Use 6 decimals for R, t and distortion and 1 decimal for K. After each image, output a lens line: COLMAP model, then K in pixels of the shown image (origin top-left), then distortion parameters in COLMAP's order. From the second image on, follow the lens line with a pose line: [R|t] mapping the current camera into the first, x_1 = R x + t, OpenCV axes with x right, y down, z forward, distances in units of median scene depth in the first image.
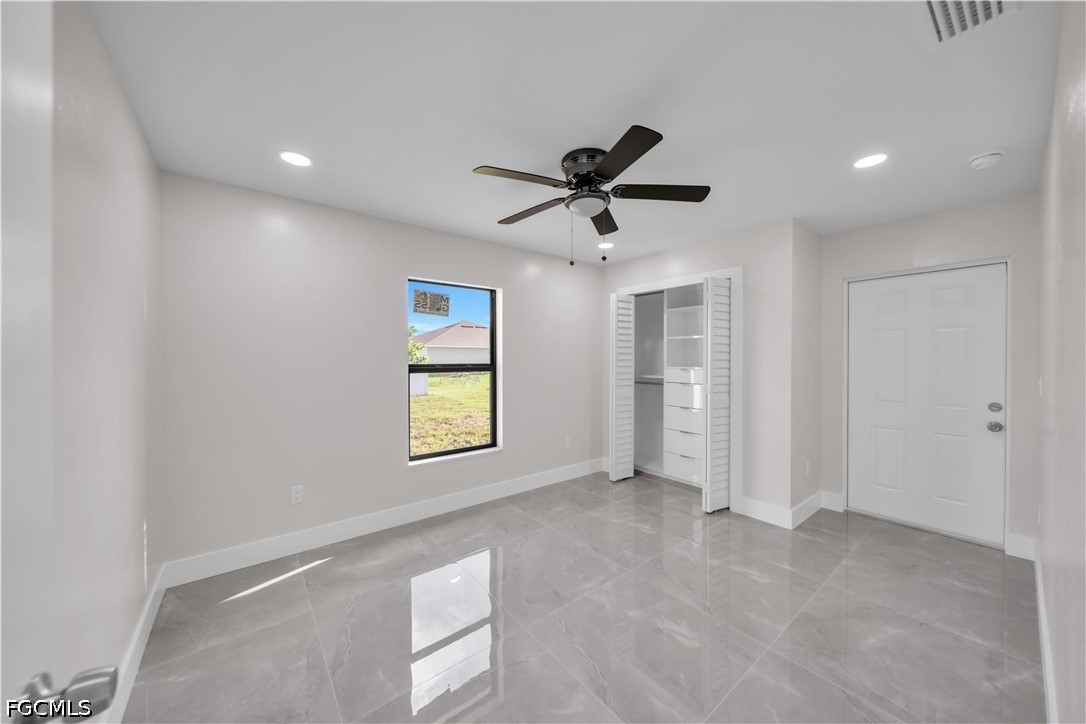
lens RADIAL K [[377.2, 0, 543.6], [0, 377.2, 363.9], [0, 0, 1]] dist [0.001980, -0.000878]
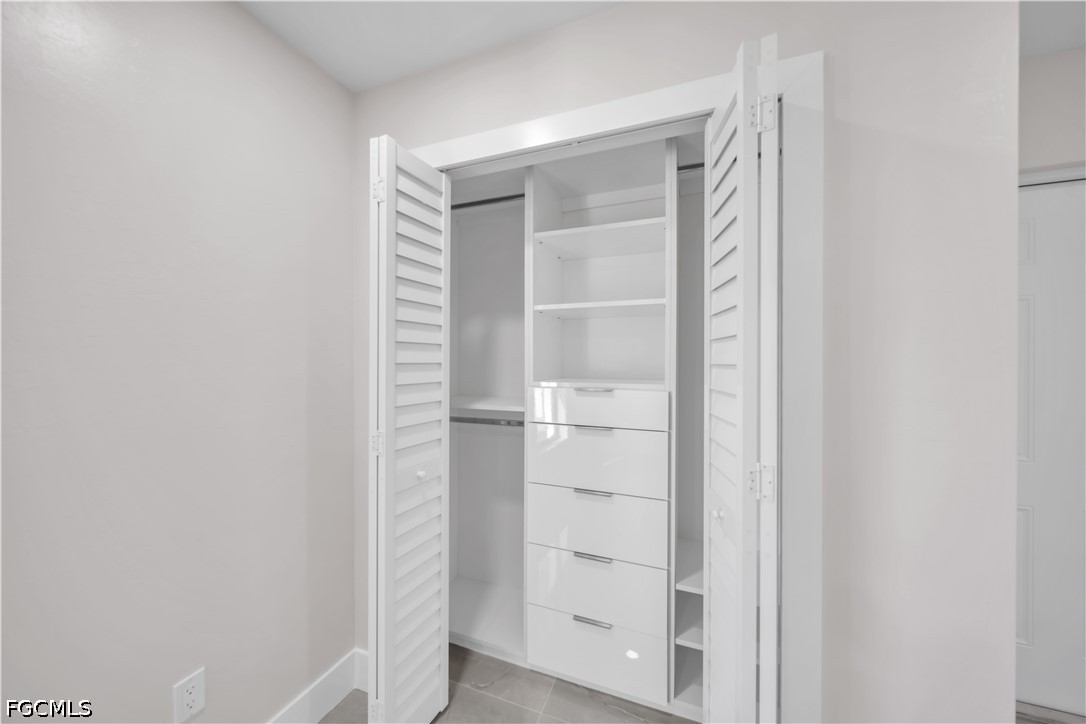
lens RADIAL K [[377.2, 0, 548.9], [0, 377.2, 361.7], [0, 0, 1]] dist [0.001980, -0.000878]
pose [[0.856168, -0.000523, 0.516697, 0.144005], [0.005011, 0.999961, -0.007292, -0.010315], [-0.516673, 0.008832, 0.856137, 0.676314]]
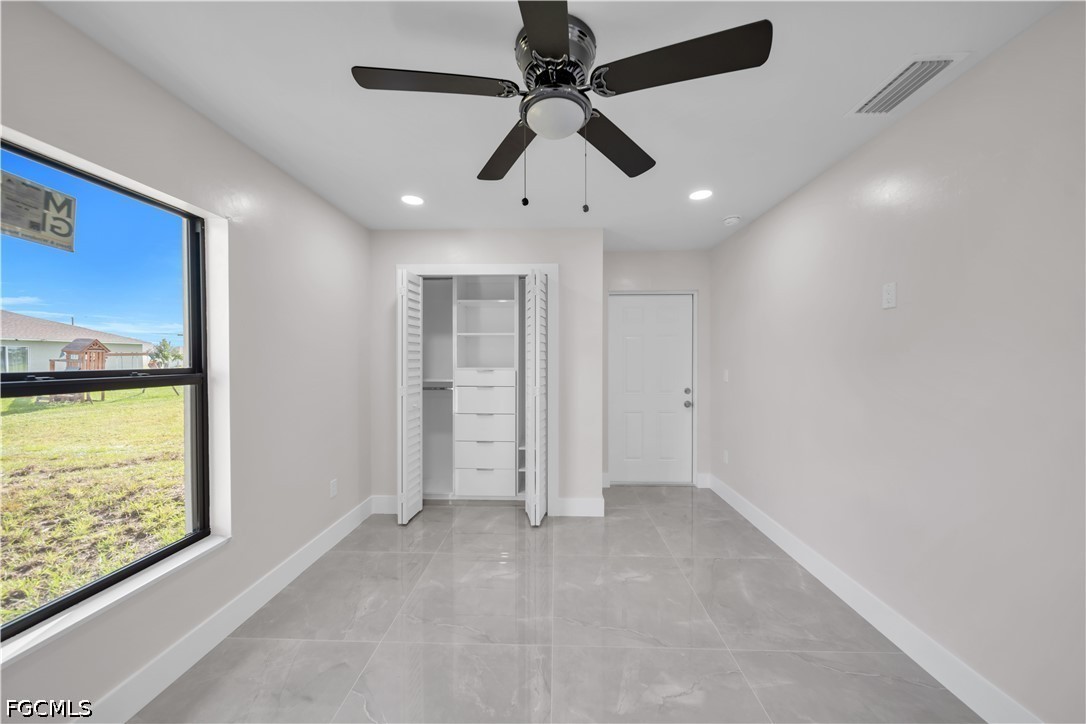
lens RADIAL K [[377.2, 0, 540.8], [0, 377.2, 363.6], [0, 0, 1]] dist [0.001980, -0.000878]
pose [[0.644738, -0.010665, 0.764329, -0.203778], [0.010577, 0.999931, 0.005031, -0.004197], [-0.764330, 0.004840, 0.644807, 0.316866]]
